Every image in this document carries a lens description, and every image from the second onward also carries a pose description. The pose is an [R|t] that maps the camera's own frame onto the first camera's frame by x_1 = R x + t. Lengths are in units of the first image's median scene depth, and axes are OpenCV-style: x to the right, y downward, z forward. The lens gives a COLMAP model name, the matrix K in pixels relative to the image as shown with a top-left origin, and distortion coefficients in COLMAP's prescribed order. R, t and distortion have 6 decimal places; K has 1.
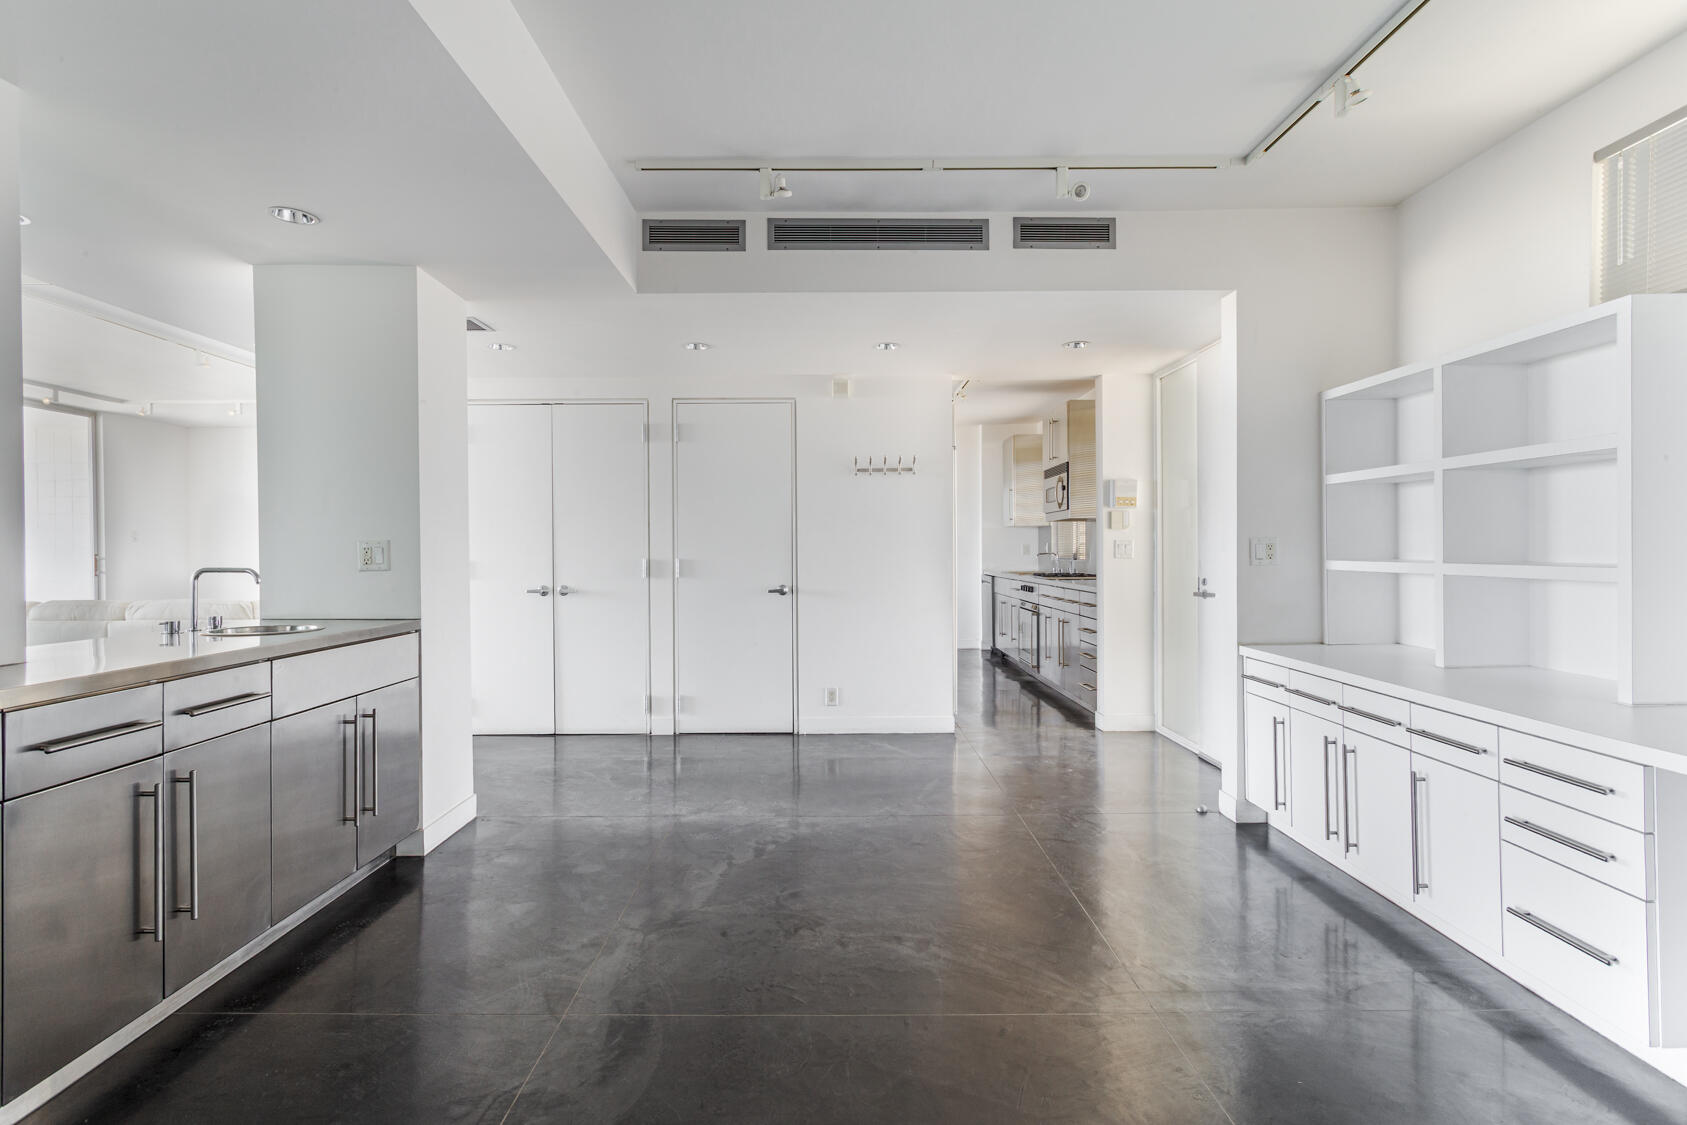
lens RADIAL K [[833.3, 0, 854.5], [0, 833.3, 554.6], [0, 0, 1]] dist [-0.000210, 0.001390]
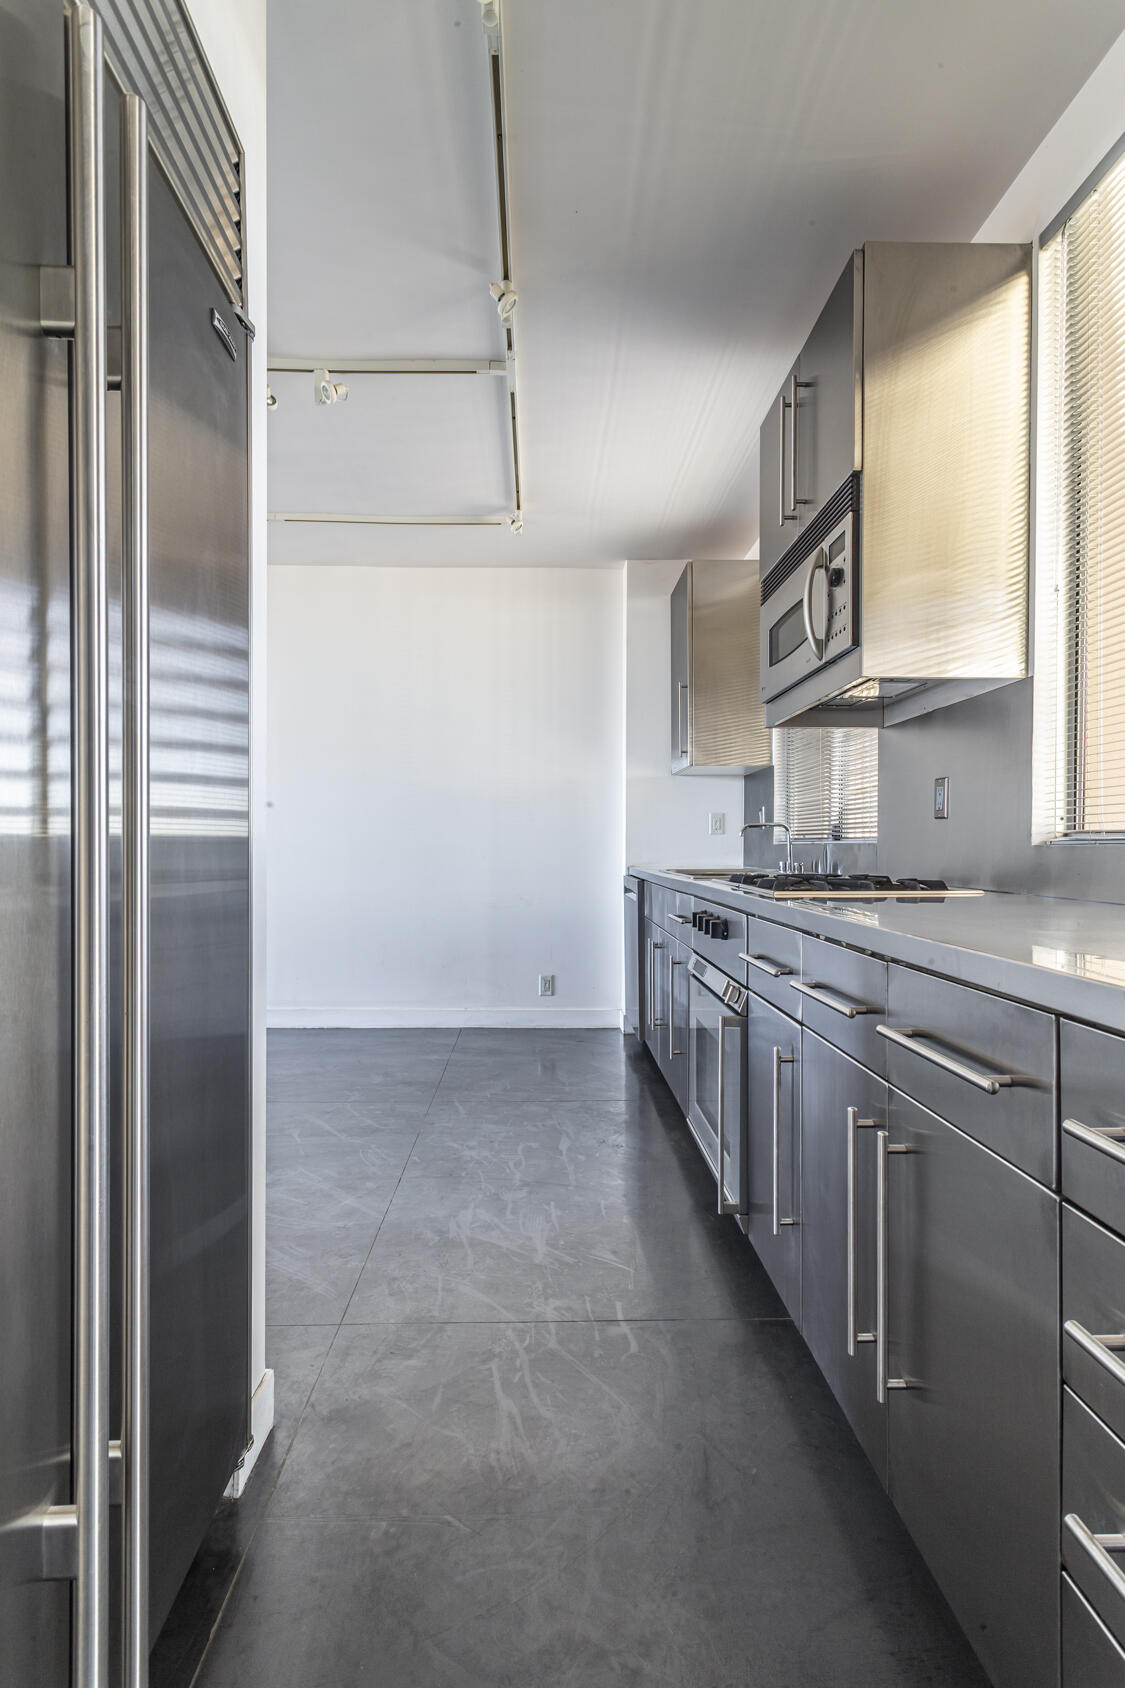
lens RADIAL K [[833.8, 0, 563.5], [0, 833.8, 850.4], [0, 0, 1]] dist [-0.000210, 0.001390]
pose [[0.999887, 0.012495, 0.008307, 0.122001], [-0.012438, 0.999899, -0.006884, 0.013486], [-0.008392, 0.006780, 0.999942, 0.564072]]
